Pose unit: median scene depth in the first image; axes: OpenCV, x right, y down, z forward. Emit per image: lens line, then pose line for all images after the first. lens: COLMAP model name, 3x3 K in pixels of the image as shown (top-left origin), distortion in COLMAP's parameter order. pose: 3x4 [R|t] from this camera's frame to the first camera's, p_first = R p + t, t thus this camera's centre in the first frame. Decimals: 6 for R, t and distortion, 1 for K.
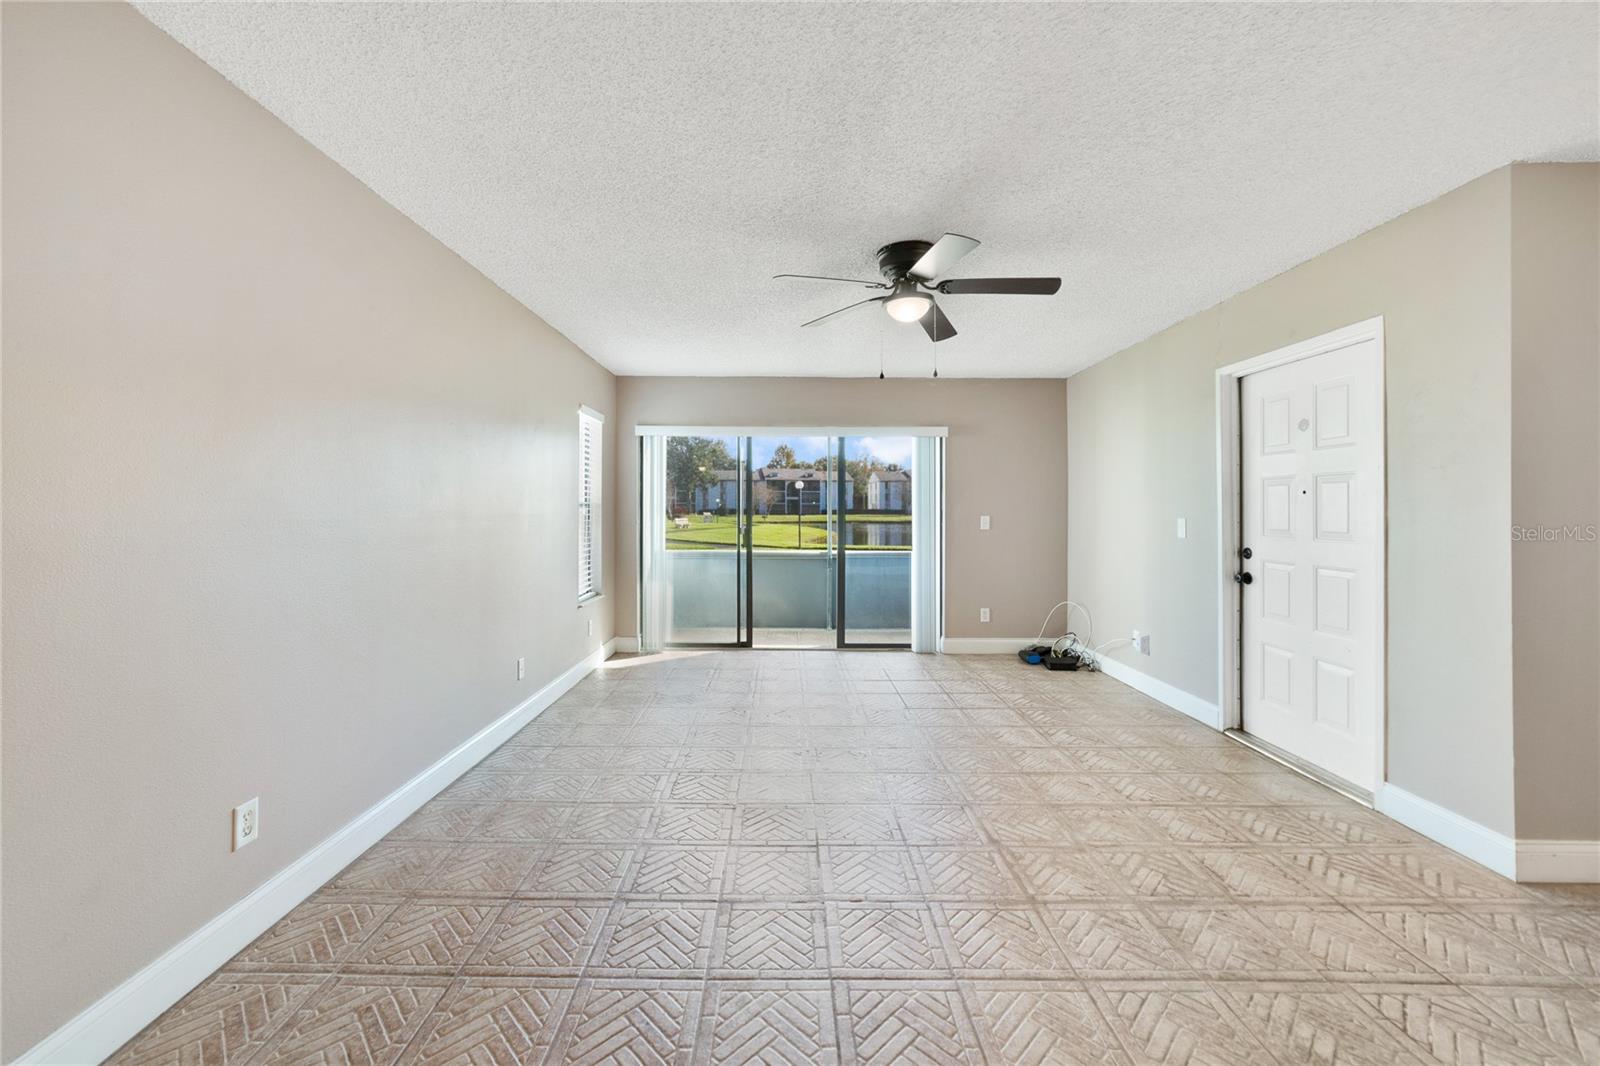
lens RADIAL K [[623.3, 0, 785.7], [0, 623.3, 516.6], [0, 0, 1]] dist [-0.026679, 0.010798]
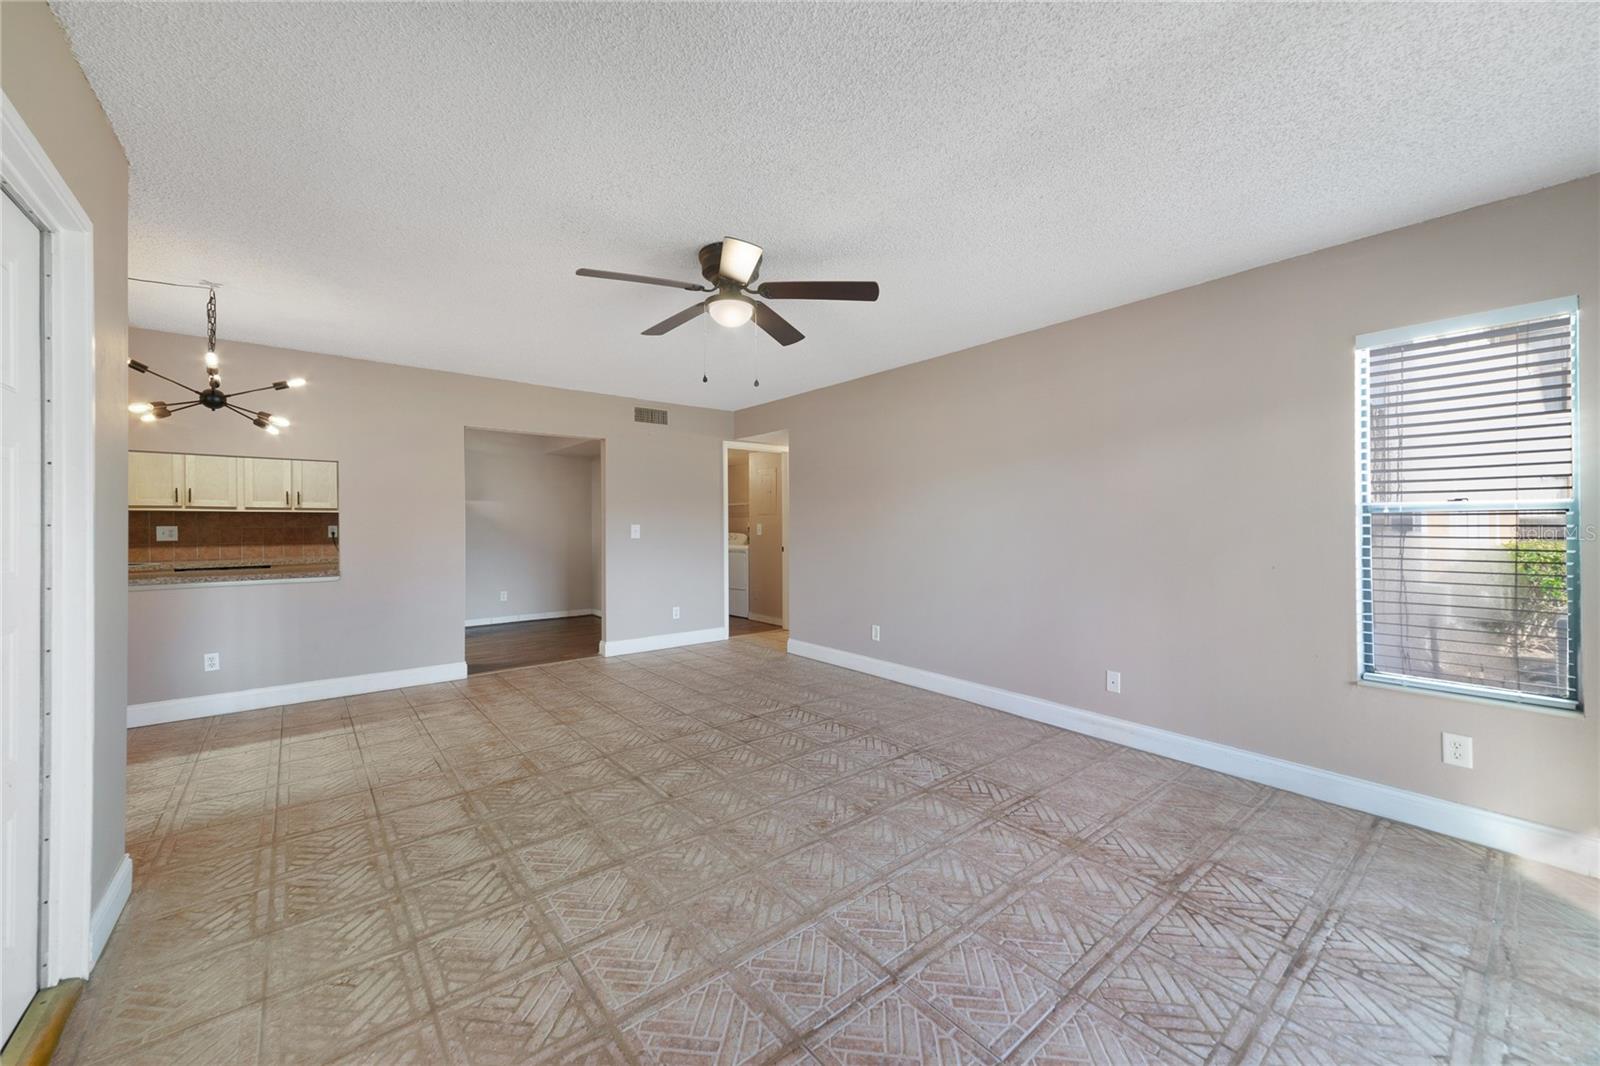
lens RADIAL K [[603.8, 0, 788.1], [0, 603.8, 536.4], [0, 0, 1]] dist [0.002534, 0.000350]
pose [[-0.778244, 0.006585, -0.627928, 0.576880], [-0.010958, 0.999650, 0.024064, -0.006334], [0.627867, 0.025609, -0.777900, 1.426415]]
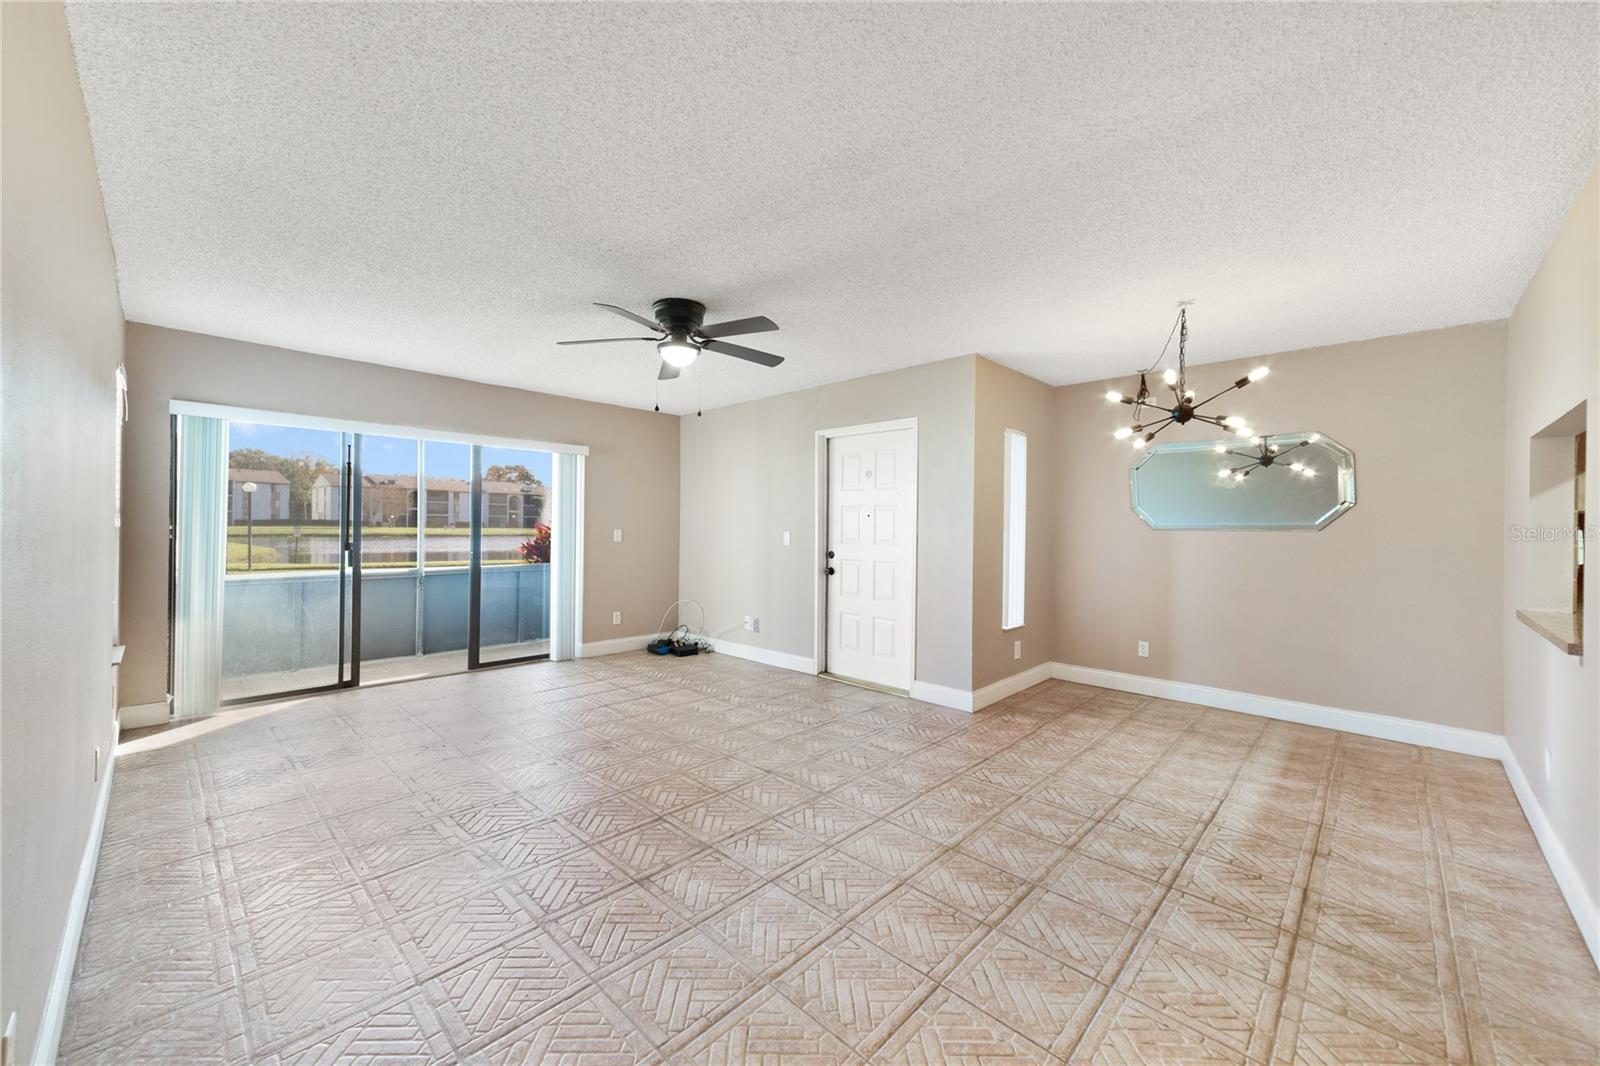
lens RADIAL K [[603.8, 0, 788.1], [0, 603.8, 536.4], [0, 0, 1]] dist [0.002534, 0.000350]
pose [[0.696843, -0.005714, 0.717201, -0.380942], [-0.002612, 0.999941, 0.010505, -0.001293], [-0.717219, -0.009193, 0.696788, 0.036424]]
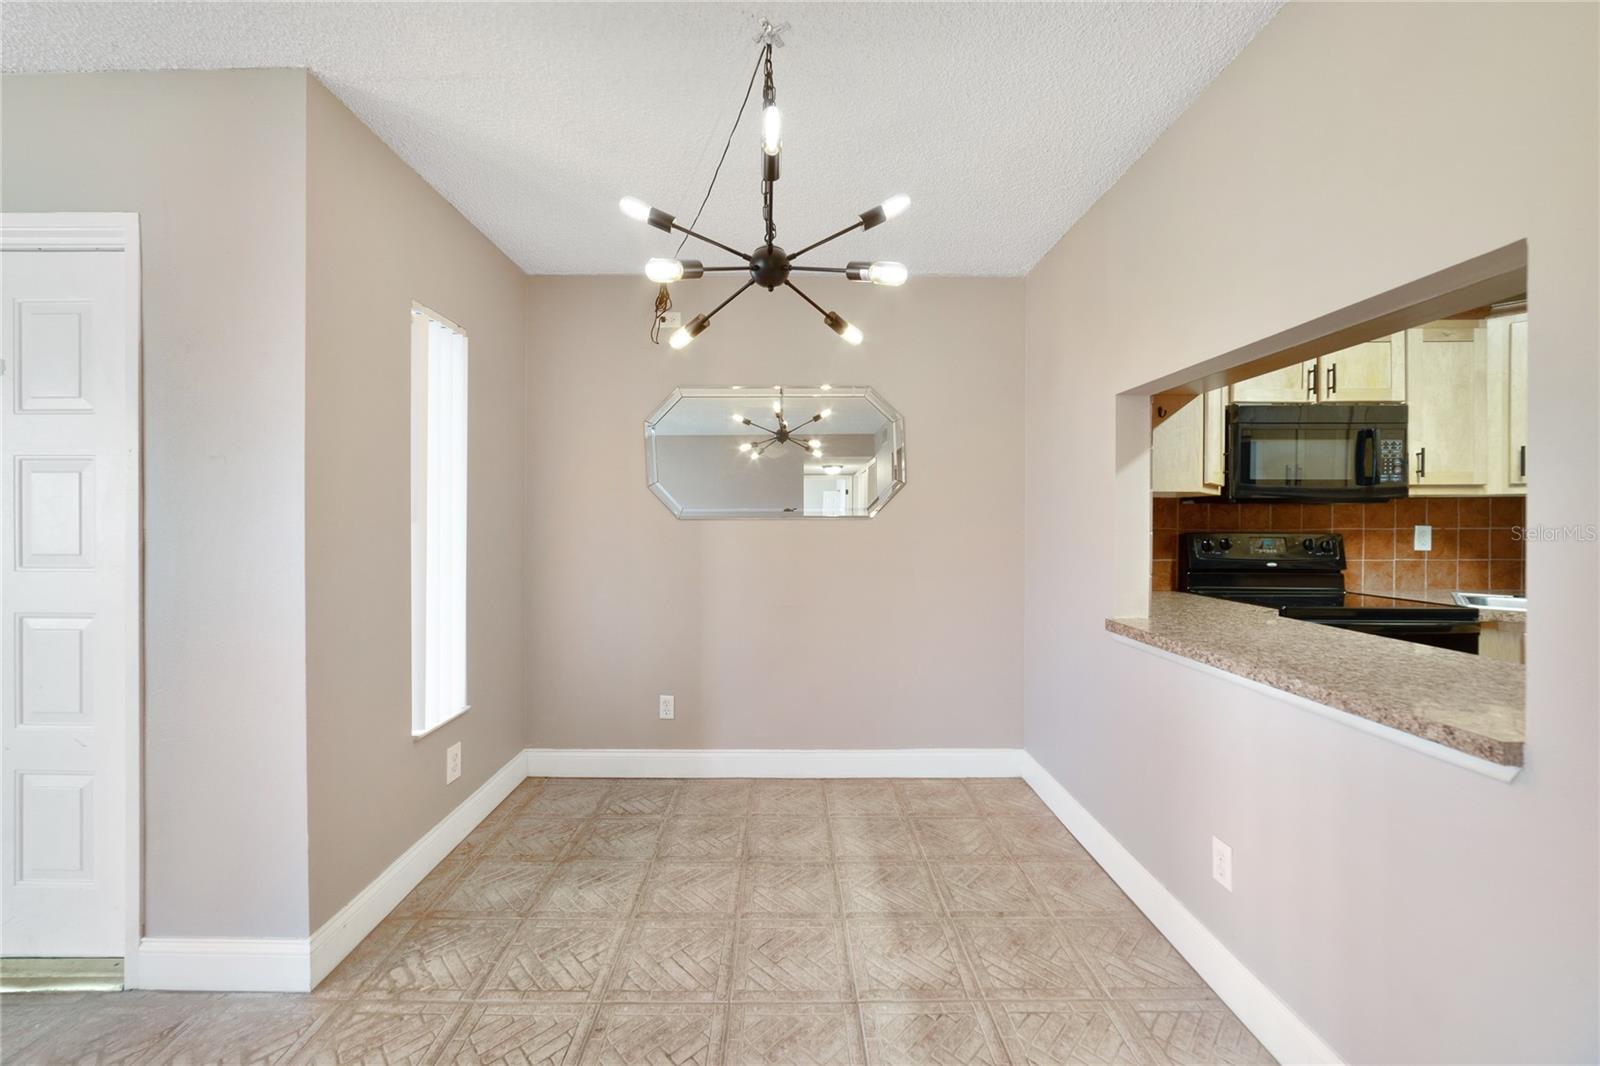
lens RADIAL K [[623.3, 0, 785.7], [0, 623.3, 516.6], [0, 0, 1]] dist [-0.026679, 0.010798]
pose [[0.001656, 0.005165, 0.999985, 0.236575], [0.005915, 0.999969, -0.005174, -0.003606], [-0.999981, 0.005924, 0.001625, 0.228328]]
